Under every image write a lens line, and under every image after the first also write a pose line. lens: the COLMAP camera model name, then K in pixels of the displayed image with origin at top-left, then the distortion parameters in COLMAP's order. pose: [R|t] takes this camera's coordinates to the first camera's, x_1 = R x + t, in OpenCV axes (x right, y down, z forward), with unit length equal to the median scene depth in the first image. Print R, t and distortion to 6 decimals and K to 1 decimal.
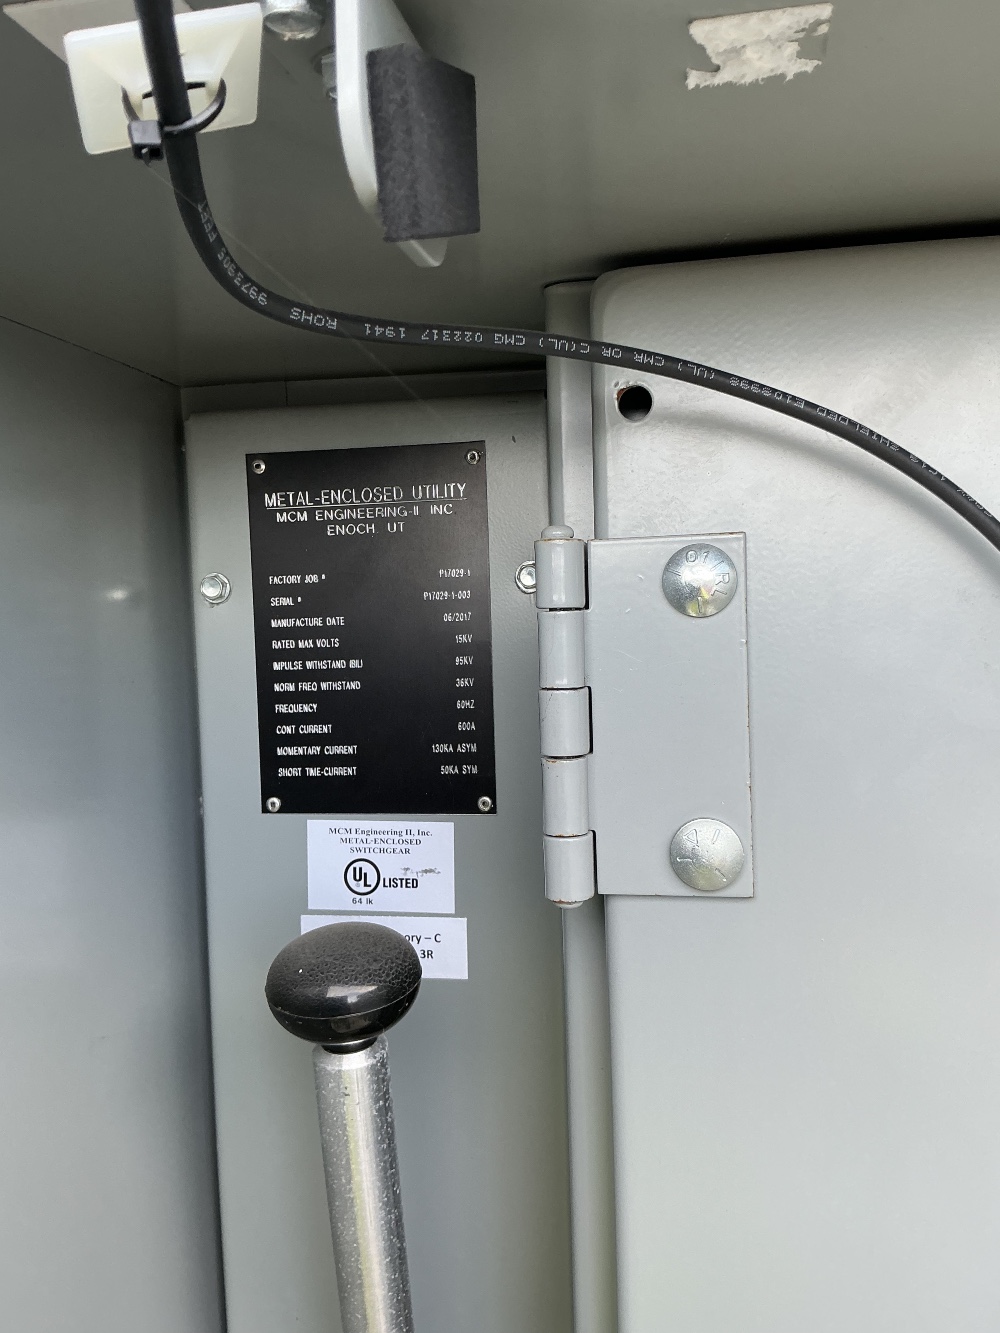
lens RADIAL K [[1106.6, 0, 500.0], [0, 1106.6, 666.5], [0, 0, 1]] dist [0.151579, -0.288375]
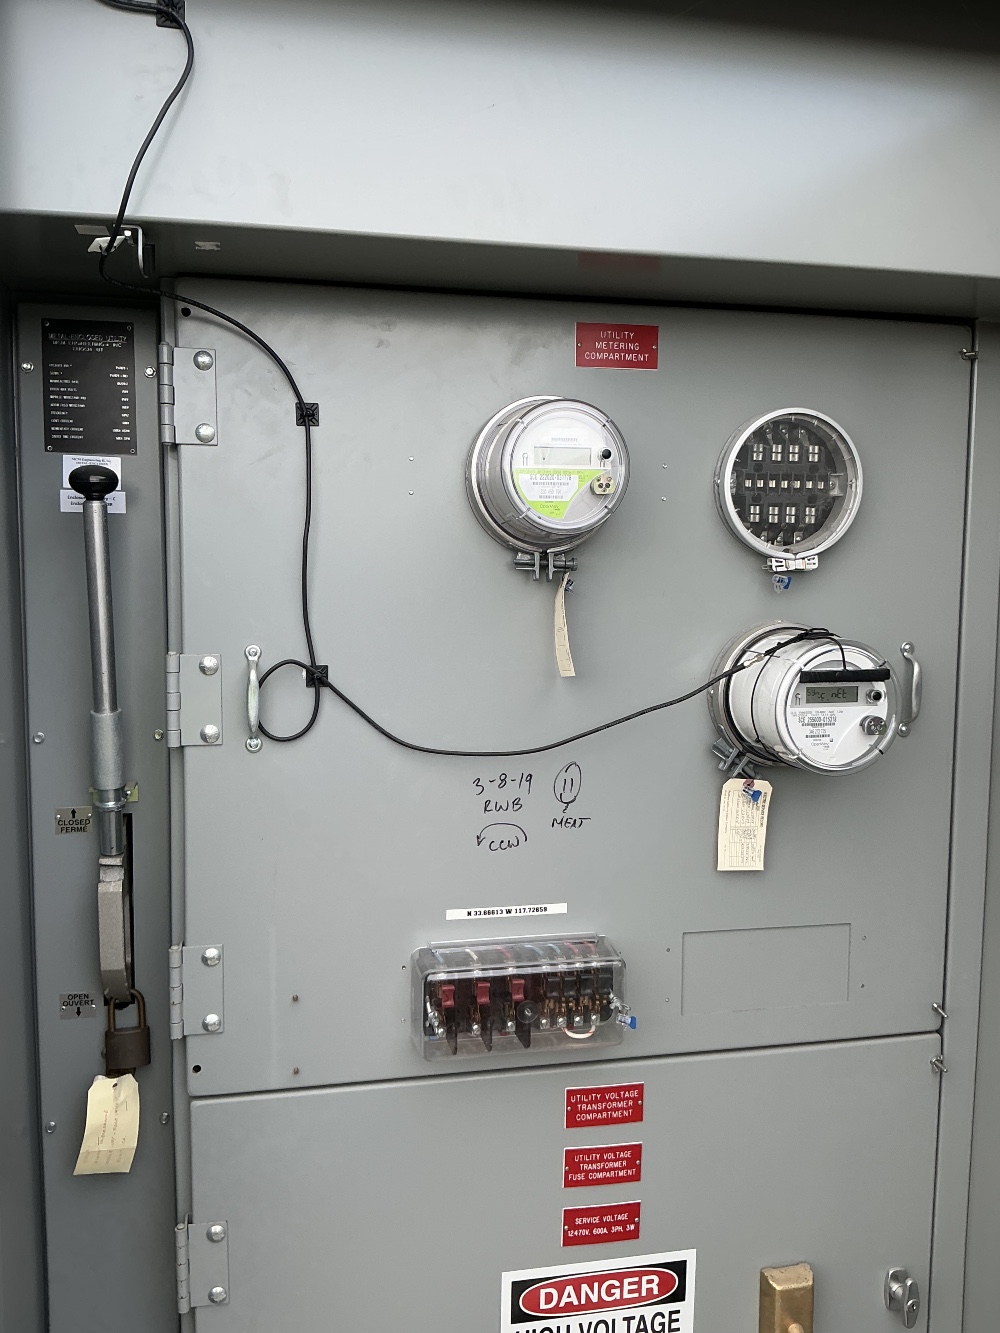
lens RADIAL K [[1106.6, 0, 500.0], [0, 1106.6, 666.5], [0, 0, 1]] dist [0.151579, -0.288375]
pose [[0.924962, 0.004681, 0.380030, -0.237027], [-0.014510, 0.999630, 0.023005, 0.600492], [-0.379782, -0.026793, 0.924688, -2.071818]]
